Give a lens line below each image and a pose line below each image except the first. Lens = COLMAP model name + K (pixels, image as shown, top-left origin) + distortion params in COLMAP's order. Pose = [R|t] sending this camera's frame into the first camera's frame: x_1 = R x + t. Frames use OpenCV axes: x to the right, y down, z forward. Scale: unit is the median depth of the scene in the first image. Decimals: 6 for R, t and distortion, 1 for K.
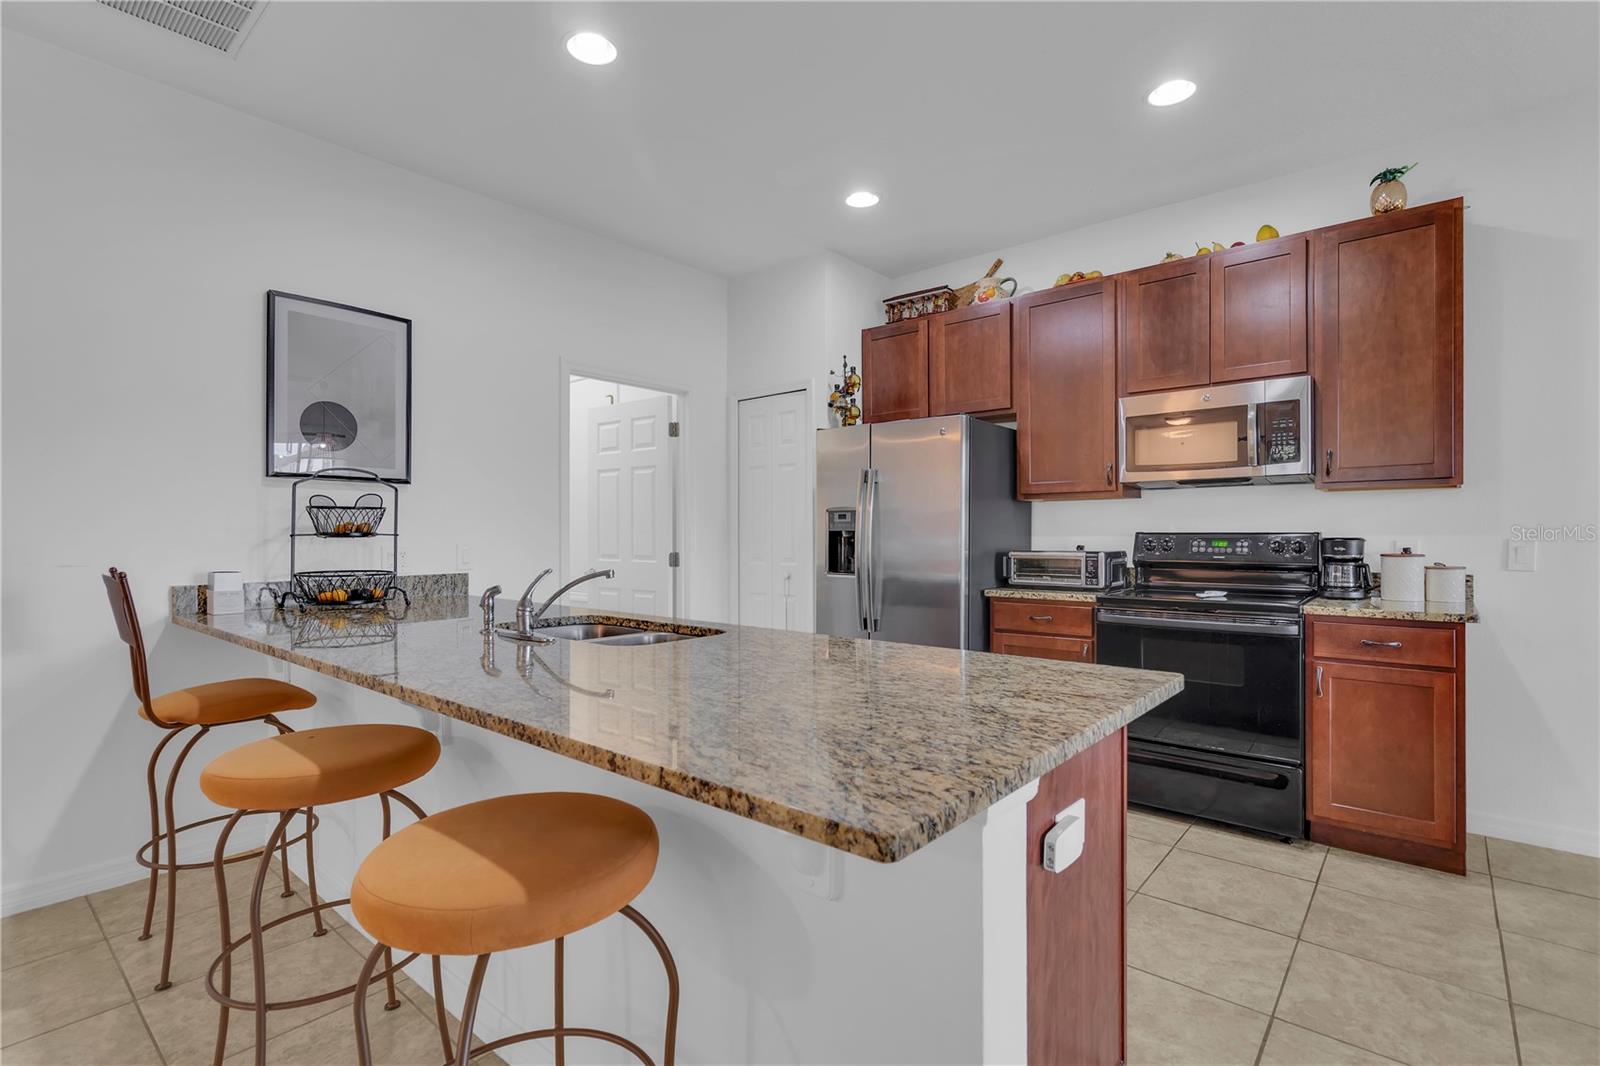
lens RADIAL K [[748.5, 0, 810.9], [0, 748.5, 533.3], [0, 0, 1]] dist [0.003878, 0.000423]
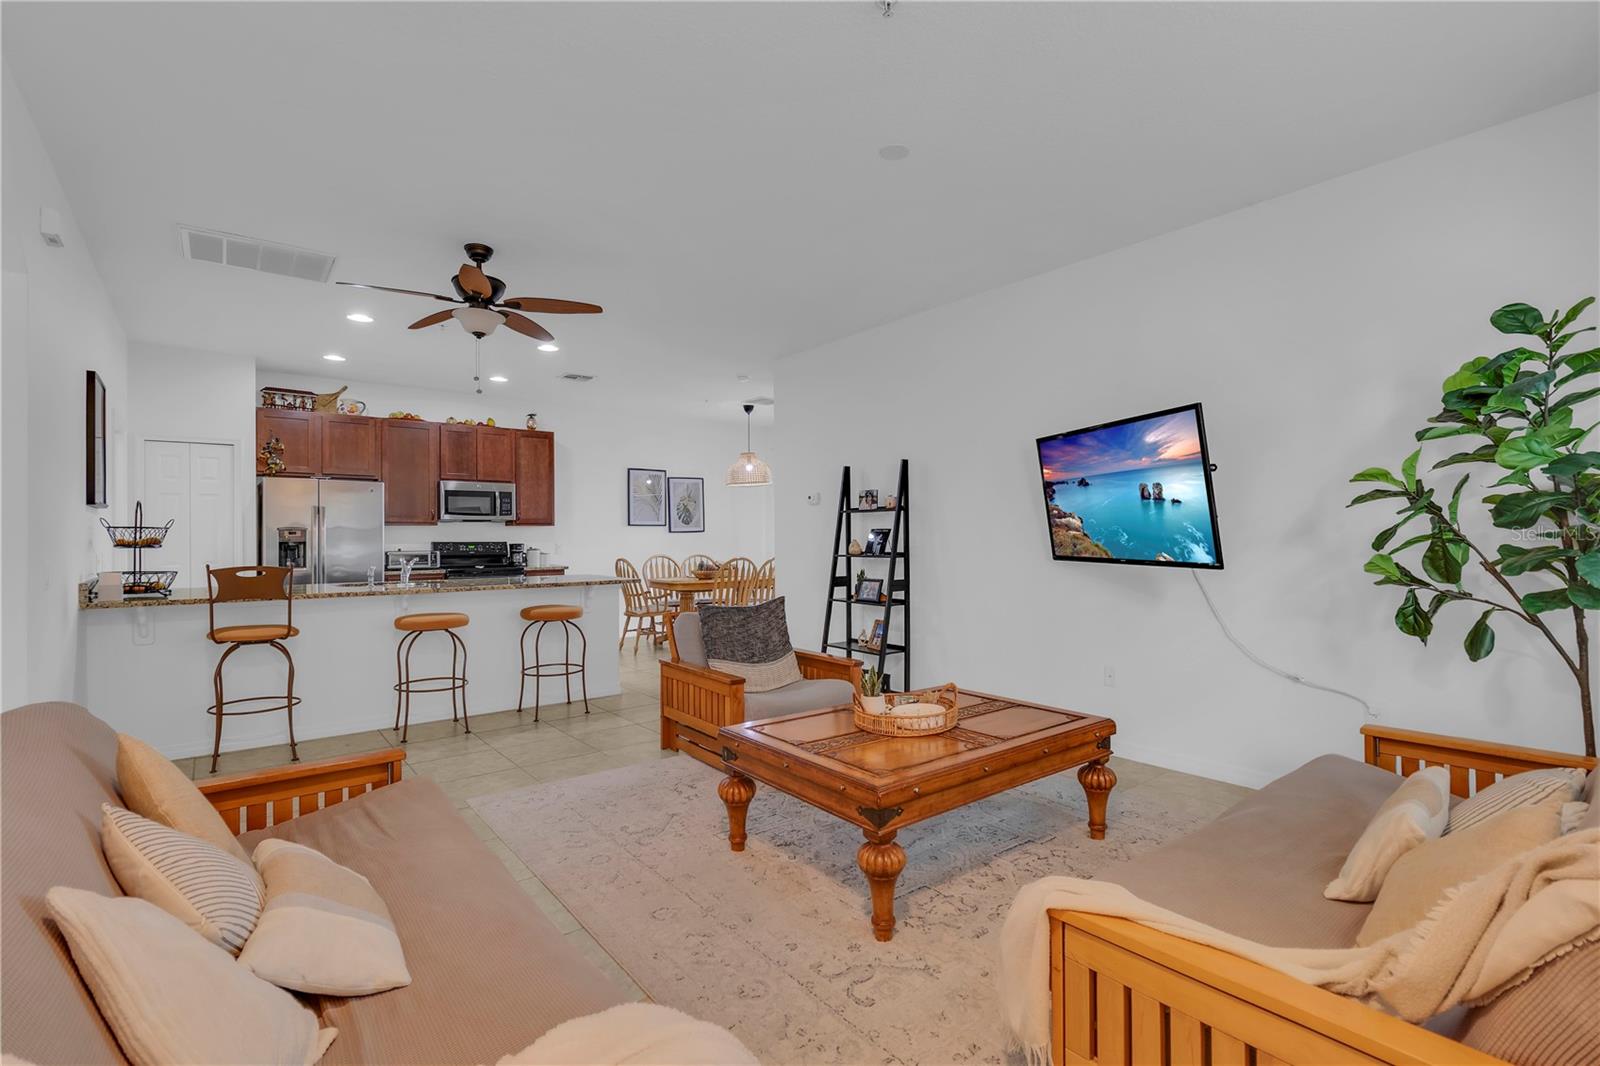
lens RADIAL K [[743.3, 0, 797.6], [0, 743.3, 537.4], [0, 0, 1]] dist [0.000812, 0.000042]
pose [[0.198873, 0.003680, 0.980018, -1.731048], [0.002271, 0.999989, -0.004216, -0.003994], [-0.980023, 0.003064, 0.198862, -0.523701]]
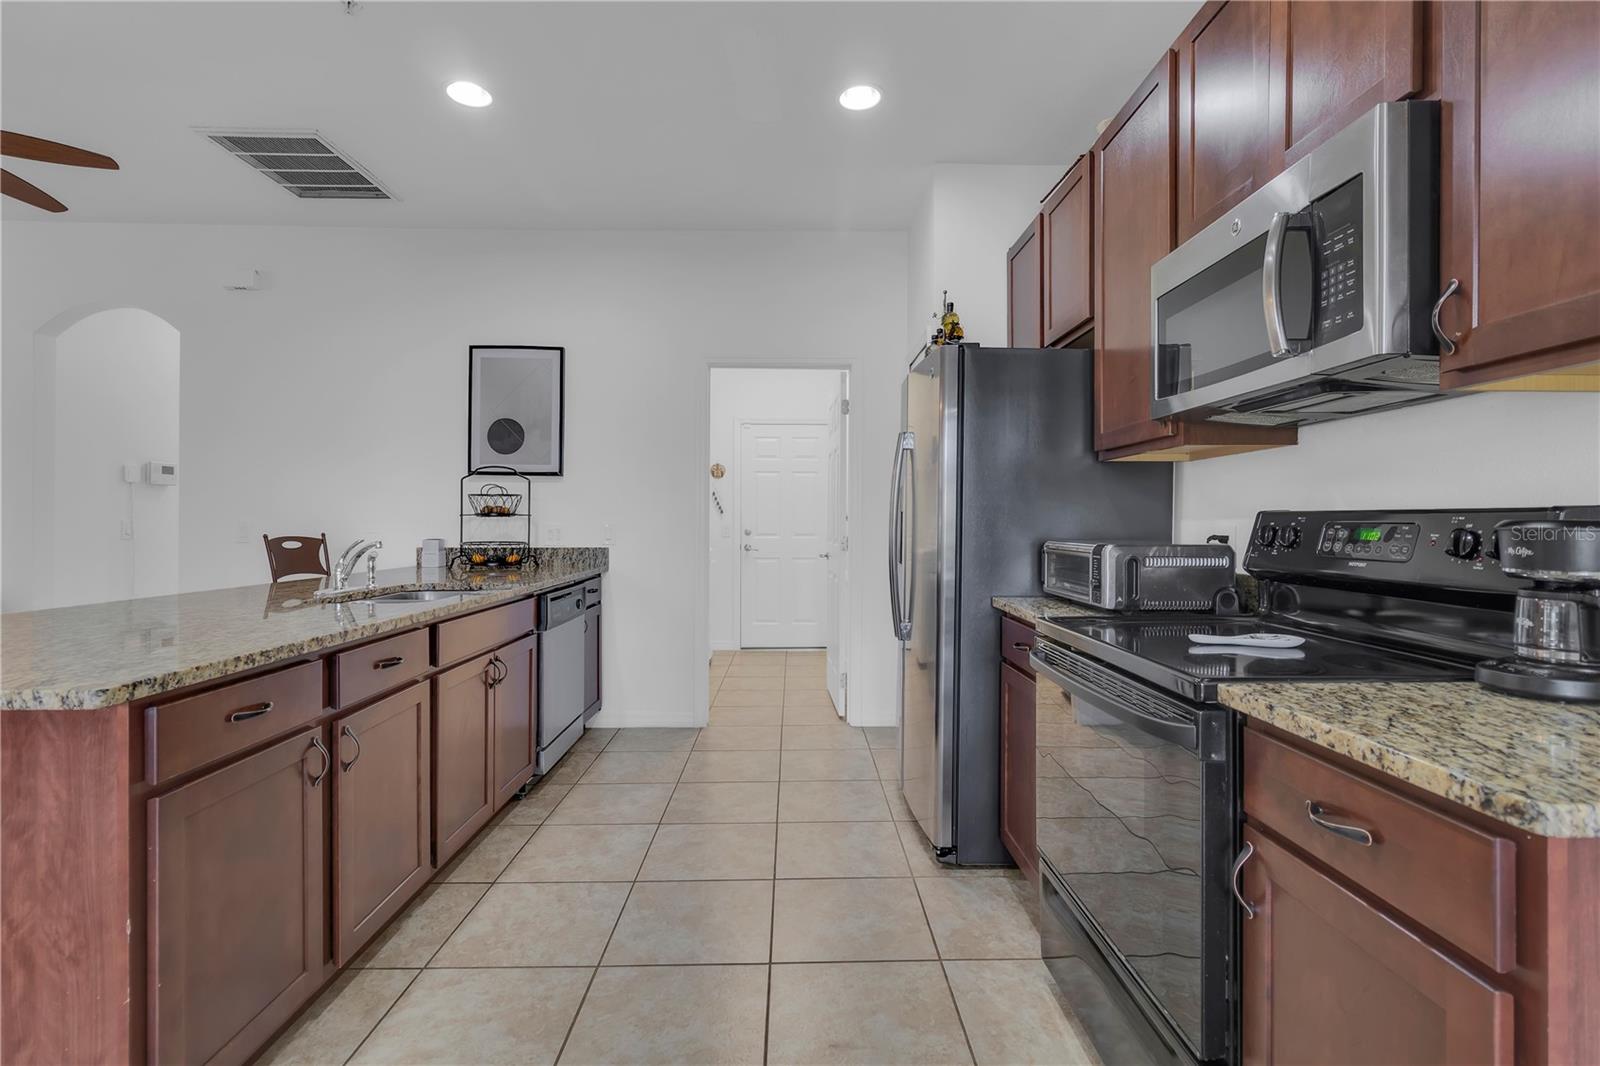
lens RADIAL K [[748.5, 0, 806.9], [0, 748.5, 523.0], [0, 0, 1]] dist [0.003878, 0.000423]
pose [[0.656923, 0.006824, -0.753927, 0.750334], [-0.005370, 0.999976, 0.004373, 0.007338], [0.753938, 0.001176, 0.656944, 0.511586]]
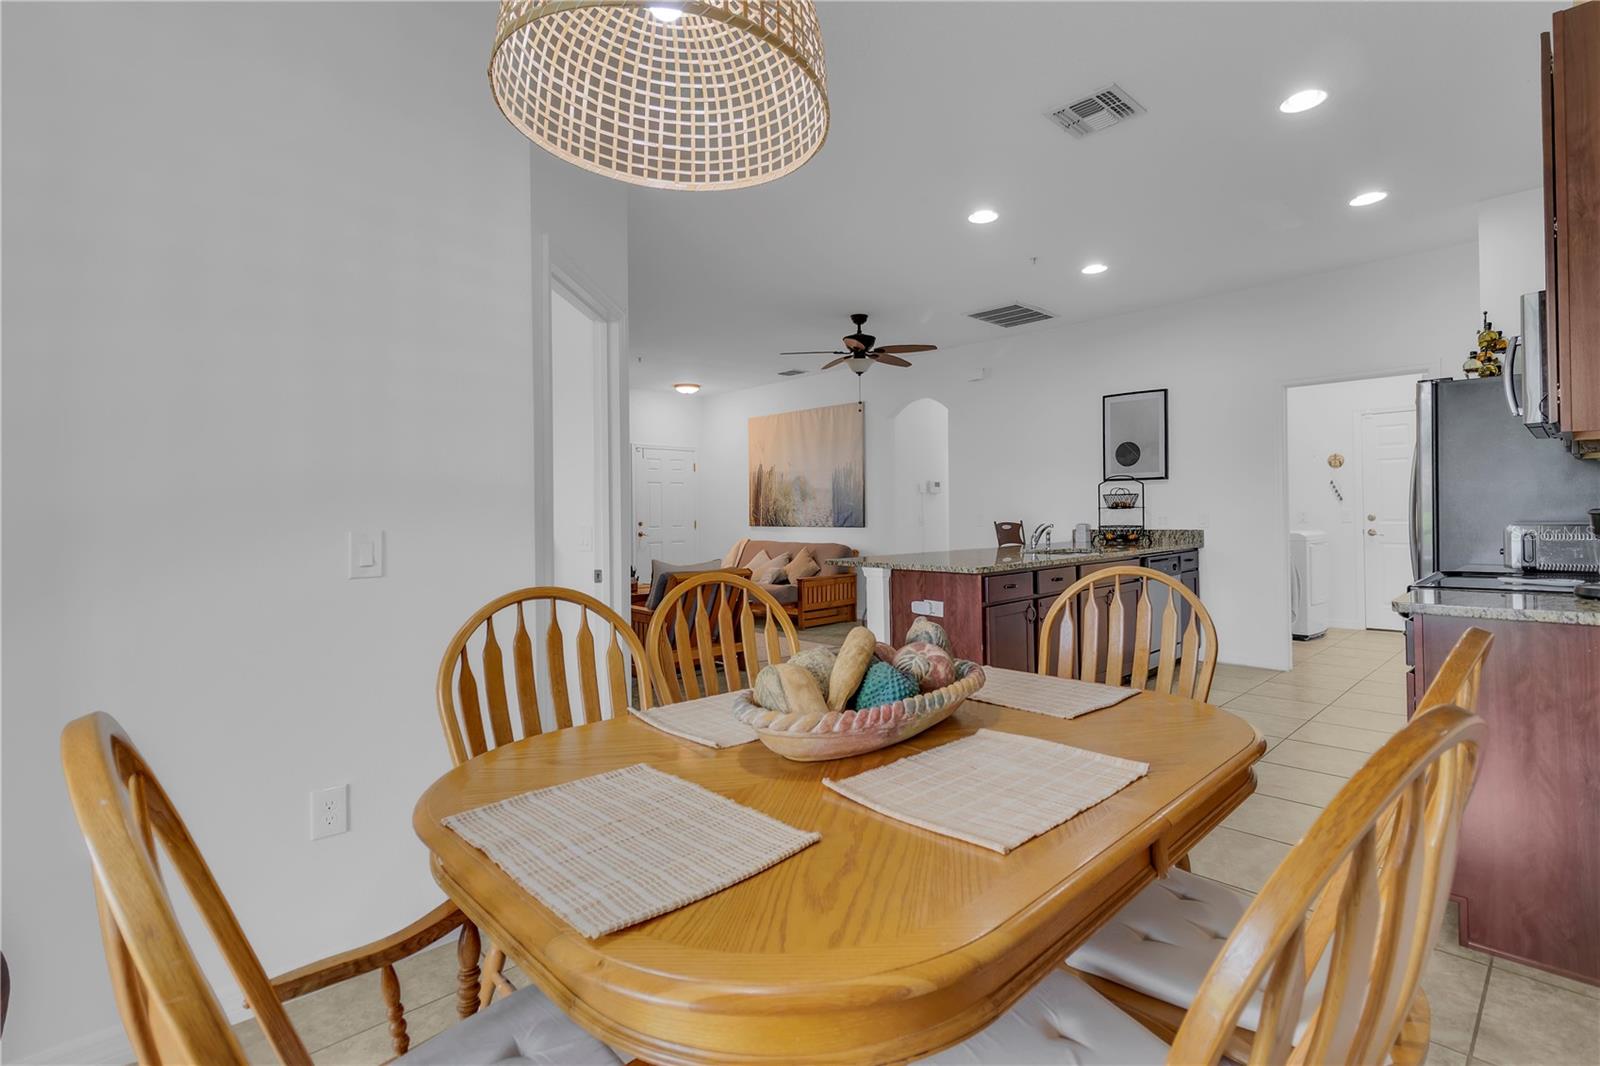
lens RADIAL K [[748.5, 0, 814.8], [0, 748.5, 514.3], [0, 0, 1]] dist [0.003878, 0.000423]
pose [[-0.102689, 0.005903, -0.994696, 1.456035], [0.016108, 0.999861, 0.004271, -0.001882], [0.994583, -0.015584, -0.102770, 0.360254]]
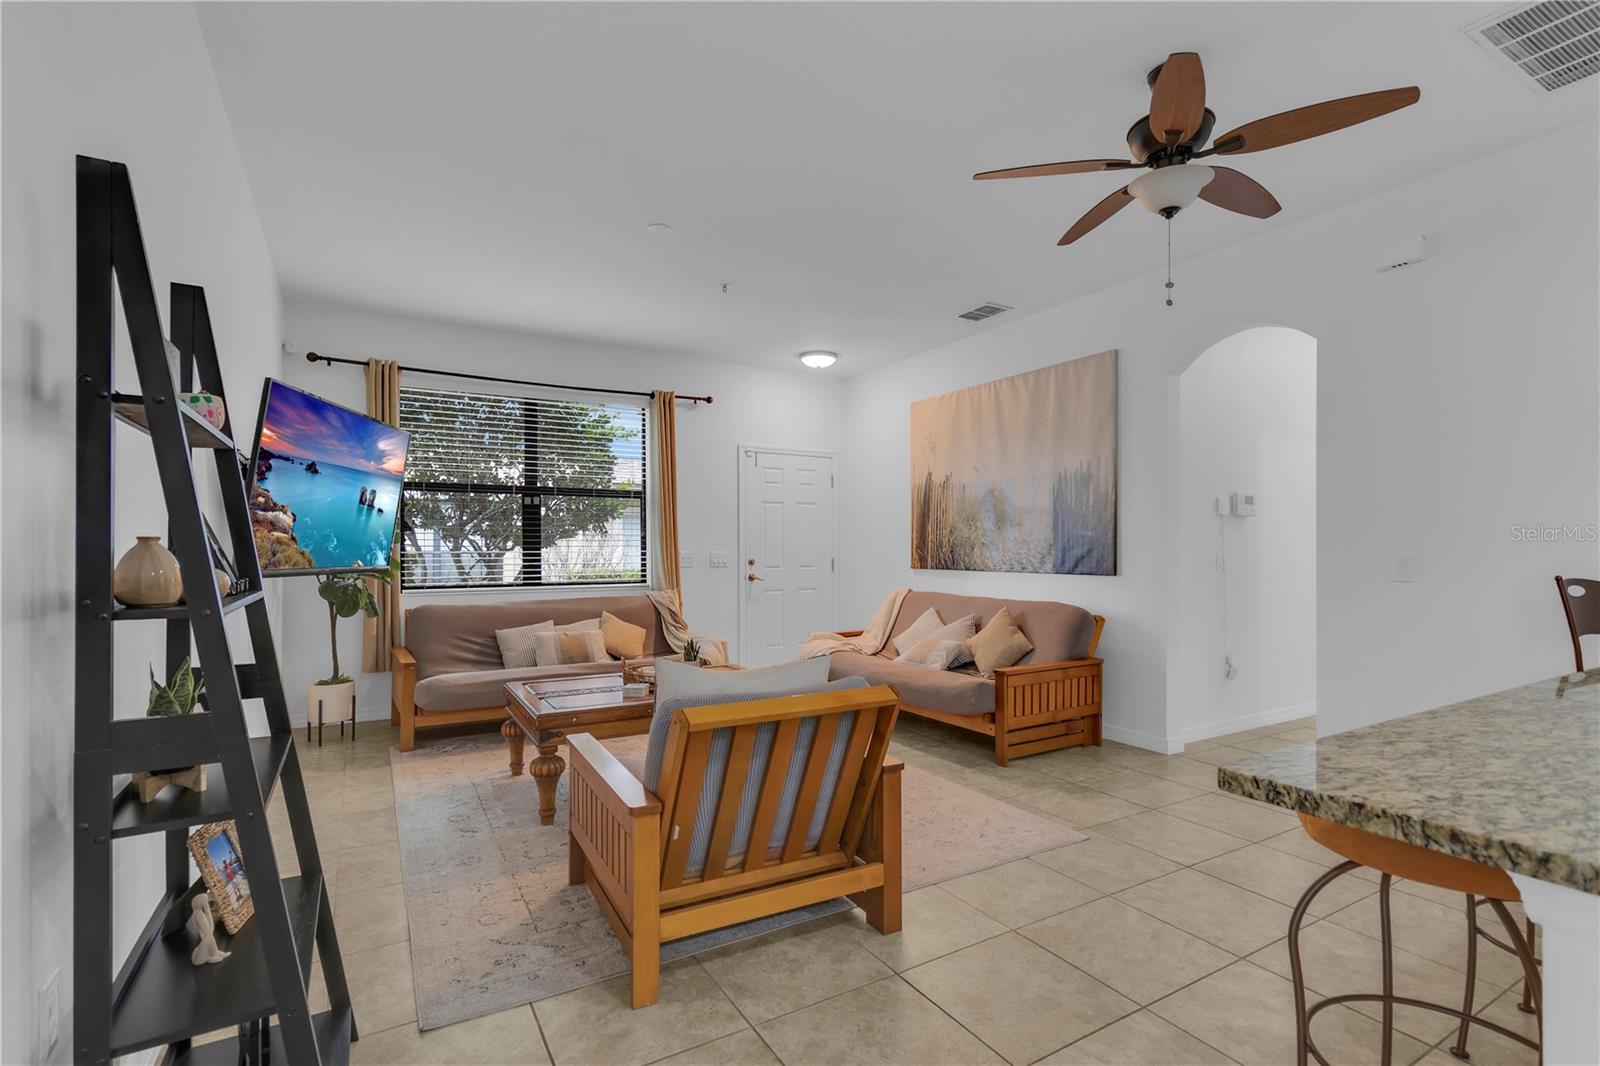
lens RADIAL K [[748.5, 0, 801.5], [0, 748.5, 540.9], [0, 0, 1]] dist [0.003878, 0.000423]
pose [[-0.340785, -0.009428, -0.940094, 0.366117], [0.004917, 0.999918, -0.011810, 0.004679], [0.940128, -0.008647, -0.340711, 0.176353]]
